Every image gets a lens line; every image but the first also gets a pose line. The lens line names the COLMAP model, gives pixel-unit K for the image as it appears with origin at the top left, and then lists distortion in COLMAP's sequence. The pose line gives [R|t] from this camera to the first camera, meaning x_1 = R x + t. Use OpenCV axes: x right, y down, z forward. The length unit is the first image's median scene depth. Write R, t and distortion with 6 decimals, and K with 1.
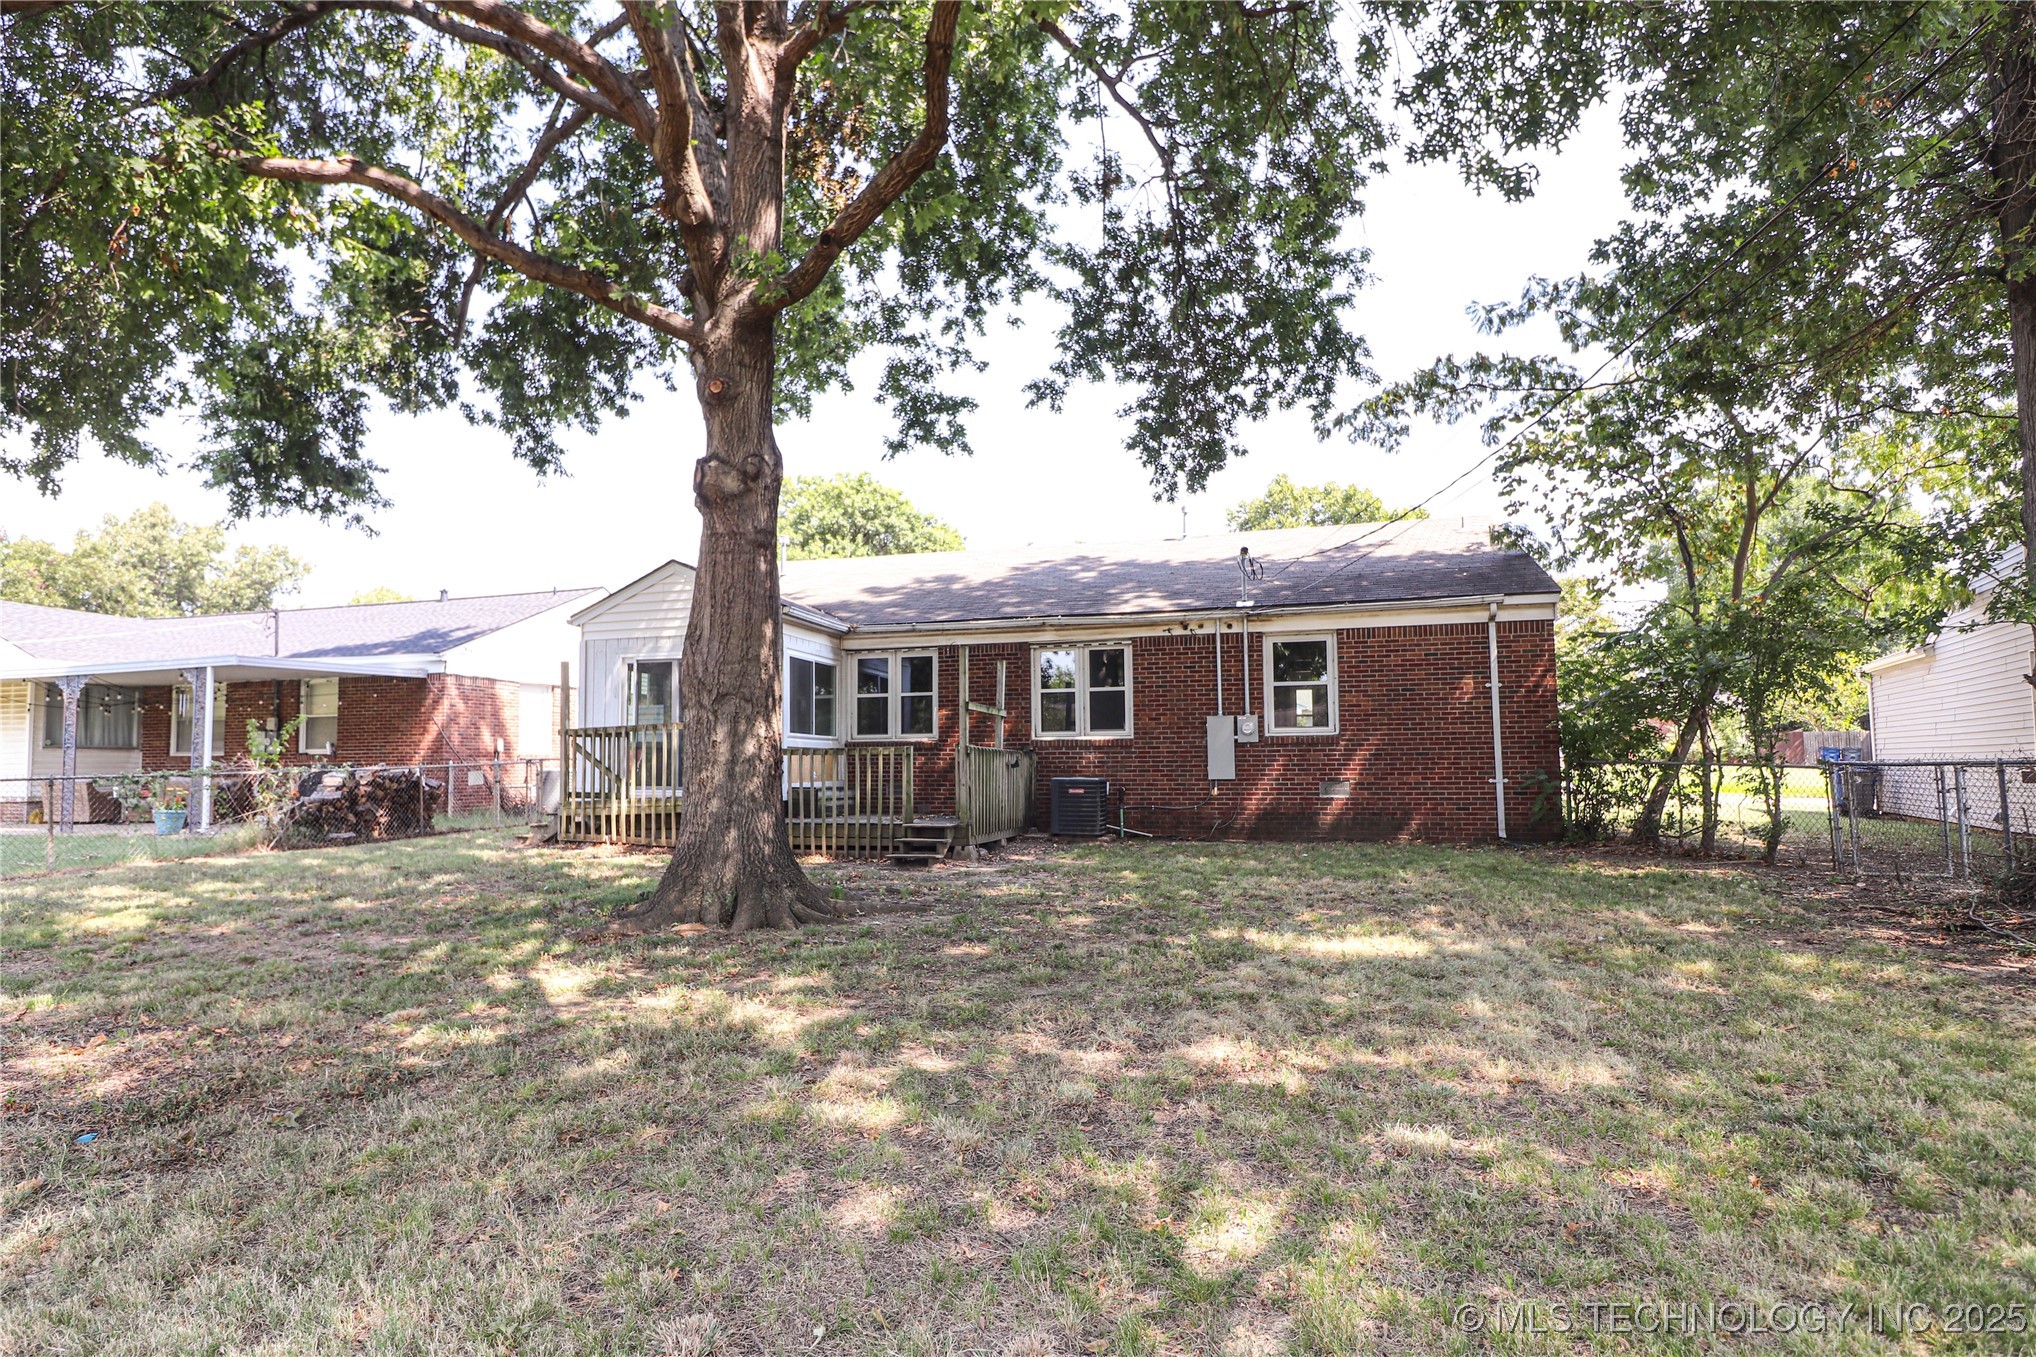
lens RADIAL K [[1097.5, 0, 1019.0], [0, 1097.5, 685.4], [0, 0, 1]] dist [-0.006314, -0.000540]
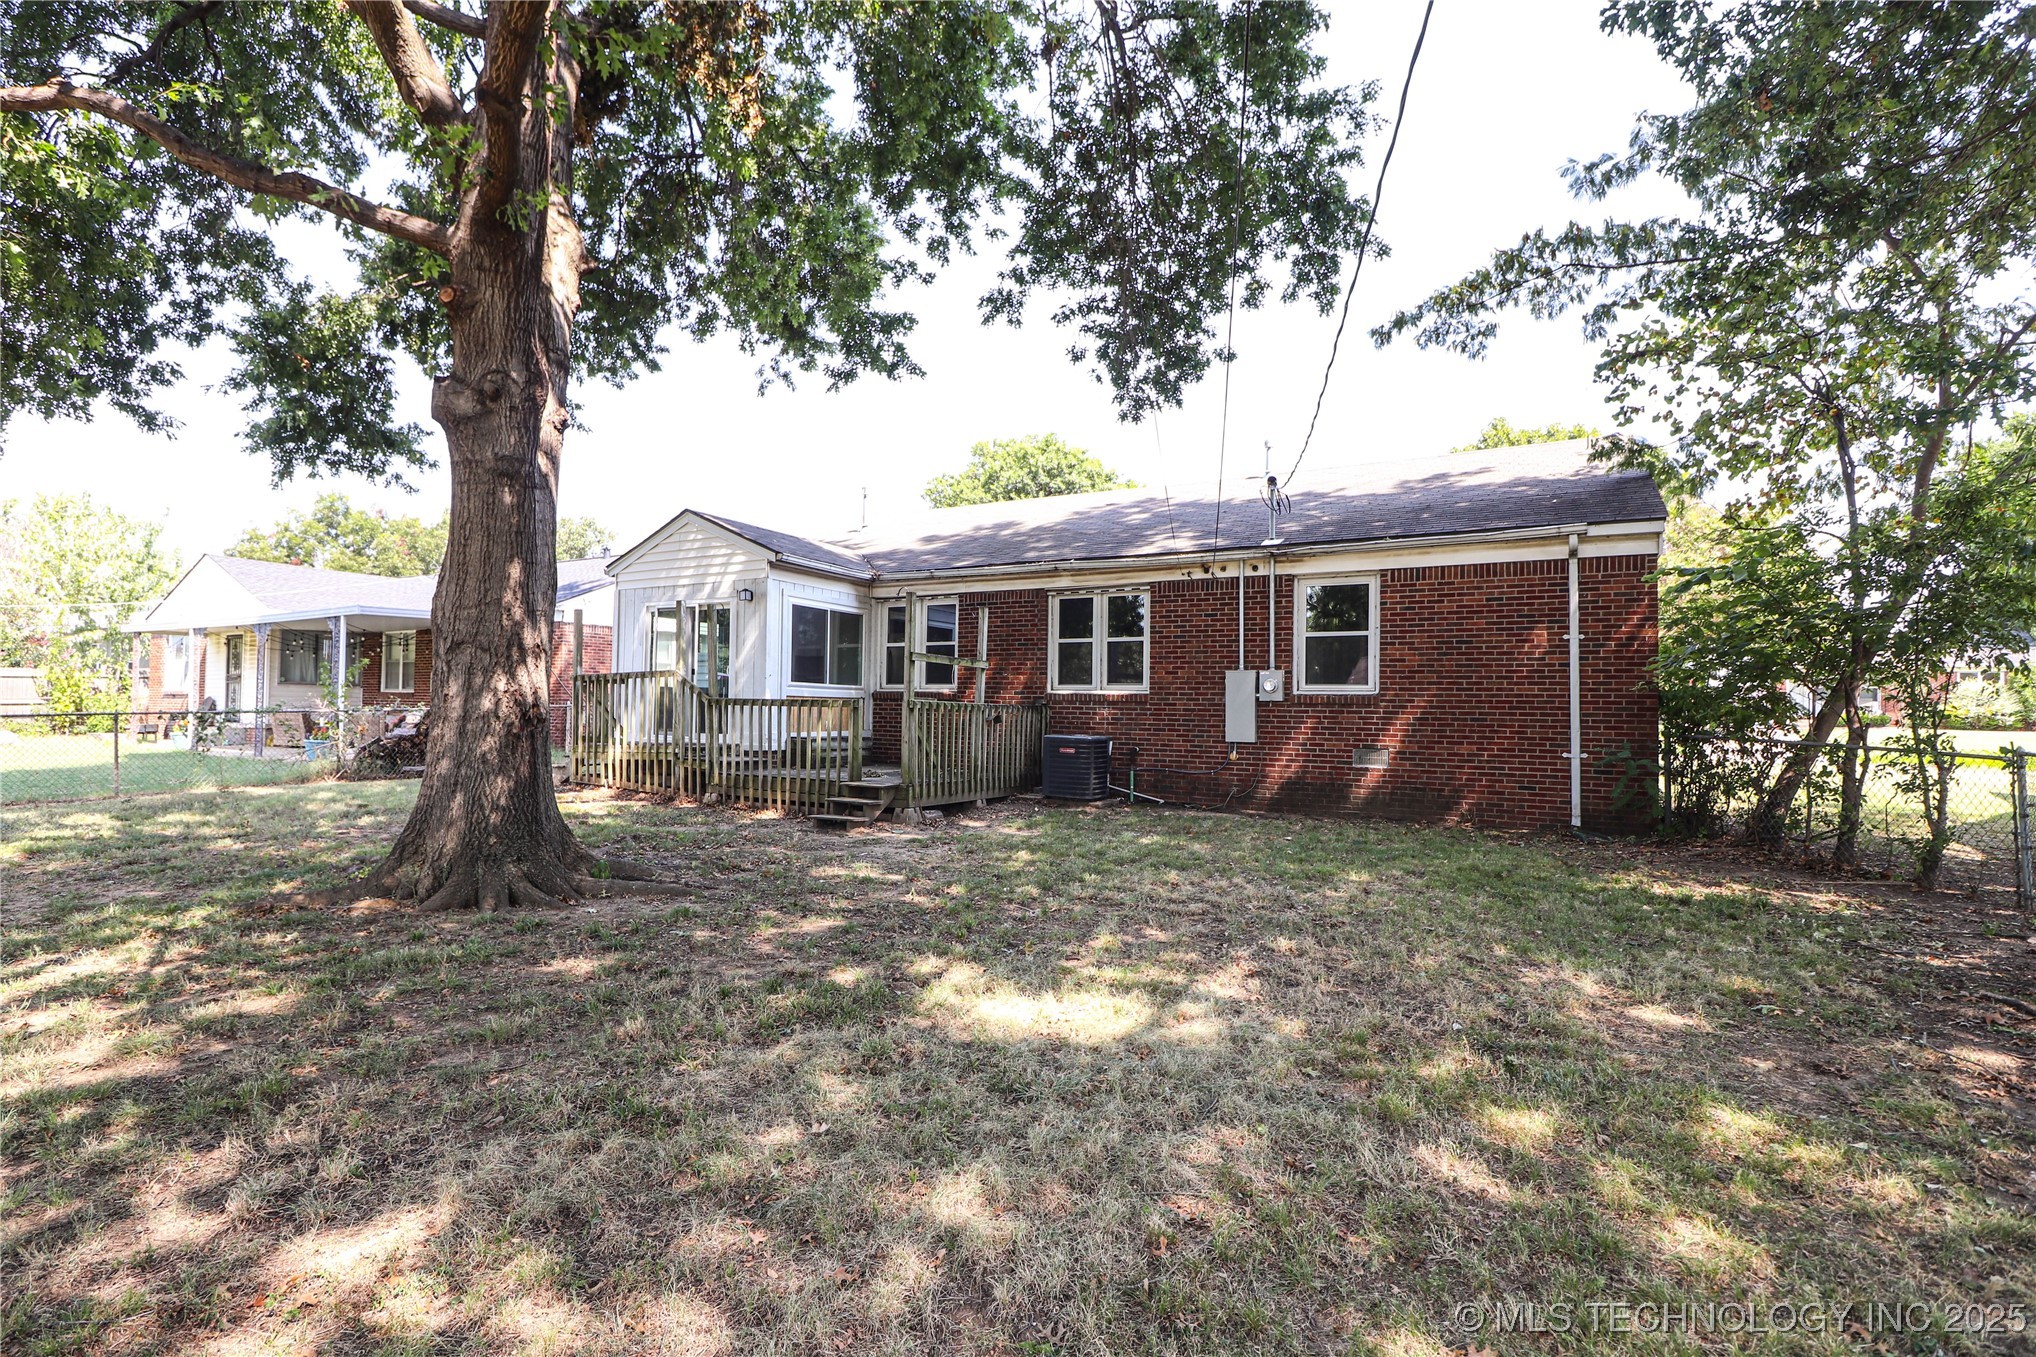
lens RADIAL K [[987.0, 0, 1018.0], [0, 987.0, 678.5], [0, 0, 1]] dist [-0.001298, -0.017223]
pose [[0.968219, 0.015078, -0.249648, 0.214172], [-0.004082, 0.999001, 0.044503, -0.000313], [0.250070, -0.042070, 0.967313, 0.192748]]
